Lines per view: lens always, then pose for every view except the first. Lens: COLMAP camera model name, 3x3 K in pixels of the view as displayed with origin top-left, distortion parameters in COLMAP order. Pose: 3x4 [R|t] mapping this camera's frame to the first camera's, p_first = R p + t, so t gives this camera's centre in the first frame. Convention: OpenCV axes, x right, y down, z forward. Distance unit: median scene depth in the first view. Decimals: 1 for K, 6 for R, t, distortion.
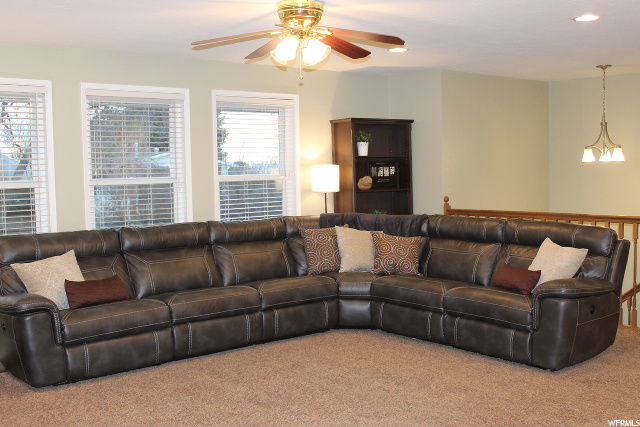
lens RADIAL K [[742.5, 0, 320.0], [0, 742.5, 213.5], [0, 0, 1]] dist [-0.085649, 0.081536]
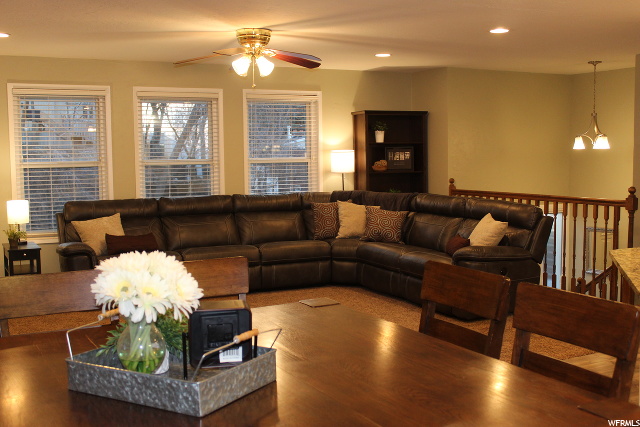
lens RADIAL K [[742.5, 0, 320.0], [0, 742.5, 213.5], [0, 0, 1]] dist [-0.085649, 0.081536]
pose [[0.975923, 0.024550, -0.216727, 0.260486], [-0.019583, 0.999495, 0.025038, 0.008080], [0.217232, -0.020191, 0.975911, -0.196338]]
